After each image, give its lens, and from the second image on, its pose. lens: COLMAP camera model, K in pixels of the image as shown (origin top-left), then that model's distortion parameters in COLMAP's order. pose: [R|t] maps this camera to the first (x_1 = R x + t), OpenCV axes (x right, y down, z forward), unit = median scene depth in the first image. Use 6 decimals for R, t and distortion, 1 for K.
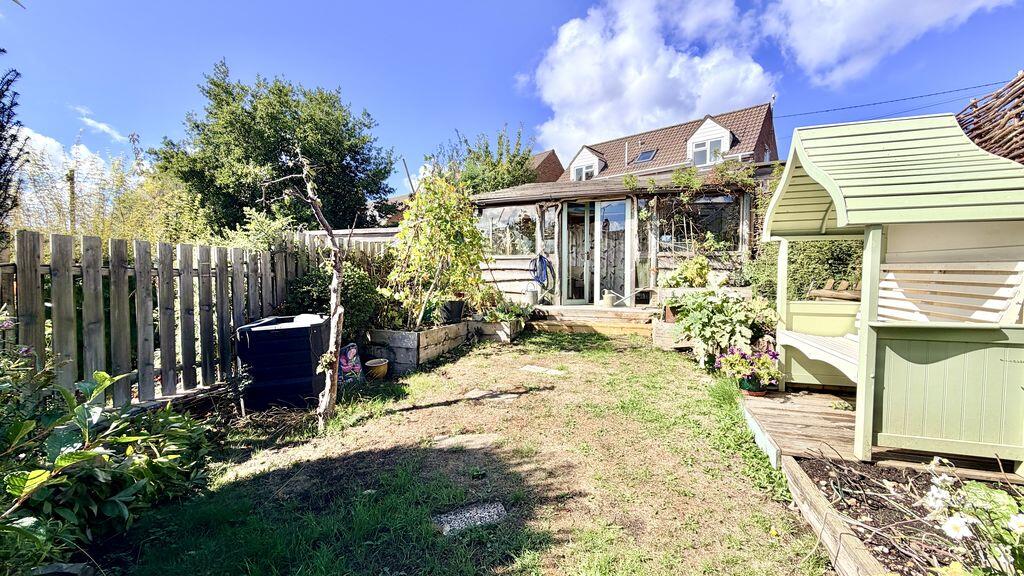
lens RADIAL K [[406.3, 0, 512.0], [0, 406.3, 288.0], [0, 0, 1]] dist [0.000040, -0.000124]
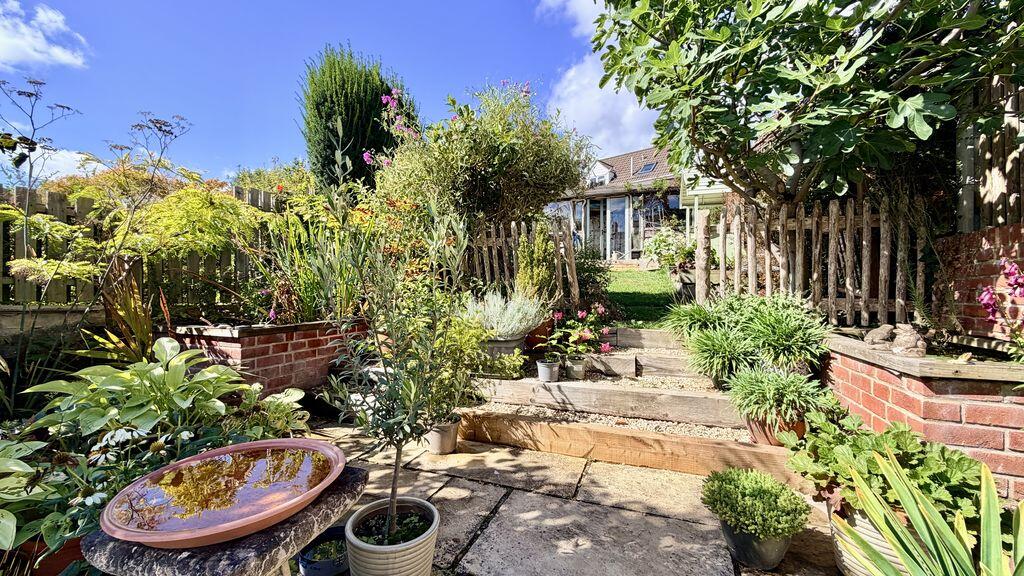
lens RADIAL K [[406.3, 0, 512.0], [0, 406.3, 288.0], [0, 0, 1]] dist [0.000040, -0.000124]
pose [[0.999649, -0.000601, -0.026493, -0.134538], [-0.000030, 0.999716, -0.023816, 0.187187], [0.026500, 0.023808, 0.999365, -0.637511]]
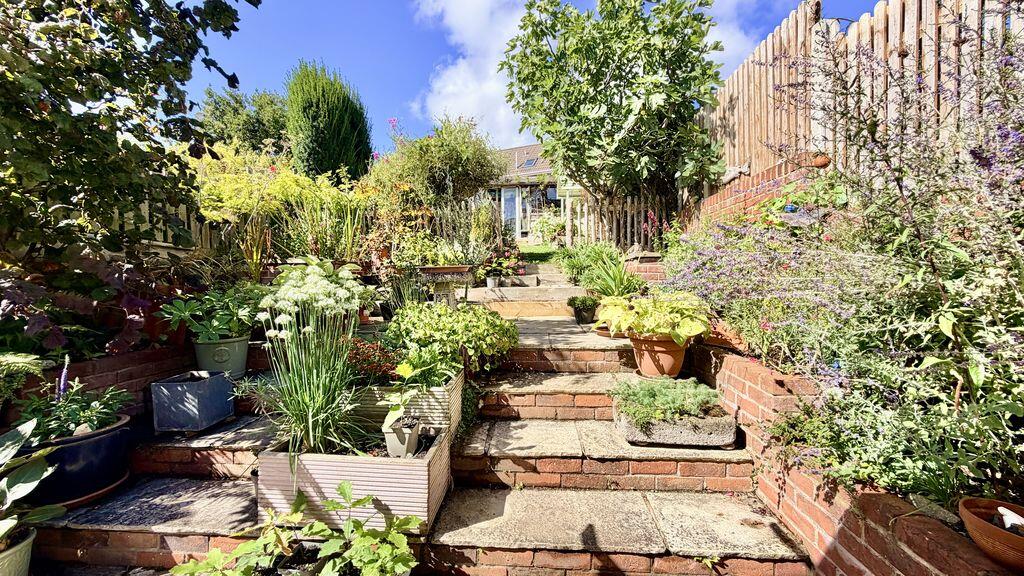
lens RADIAL K [[406.3, 0, 512.0], [0, 406.3, 288.0], [0, 0, 1]] dist [0.000040, -0.000124]
pose [[0.967164, -0.019453, 0.253409, -0.263169], [0.017646, 0.999800, 0.009405, 0.263049], [-0.253541, -0.004625, 0.967313, -0.960032]]
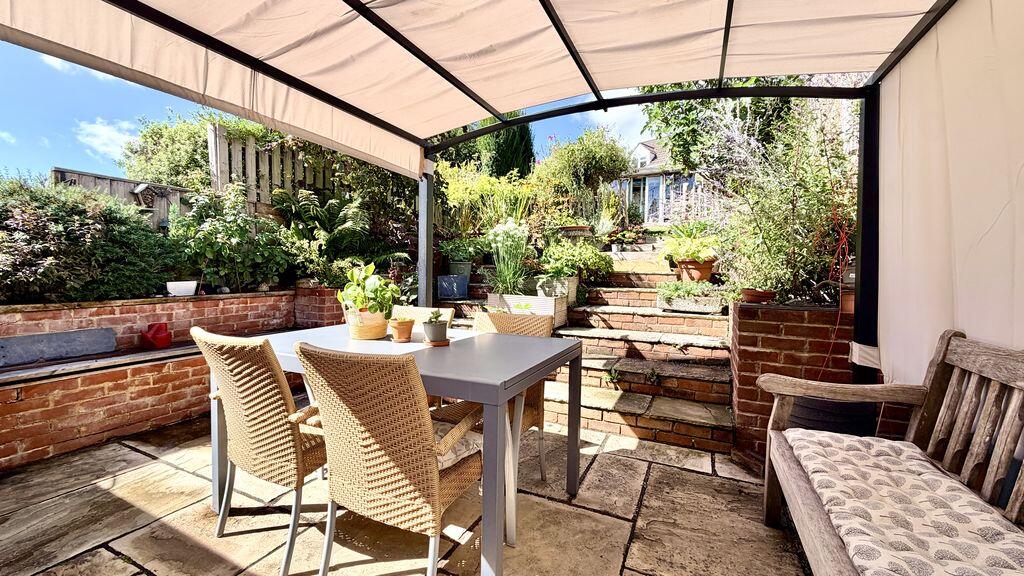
lens RADIAL K [[406.3, 0, 512.0], [0, 406.3, 288.0], [0, 0, 1]] dist [0.000040, -0.000124]
pose [[0.993100, 0.015874, -0.116193, -0.247186], [-0.013094, 0.999610, 0.024652, 0.335653], [0.116539, -0.022960, 0.992921, -1.260643]]
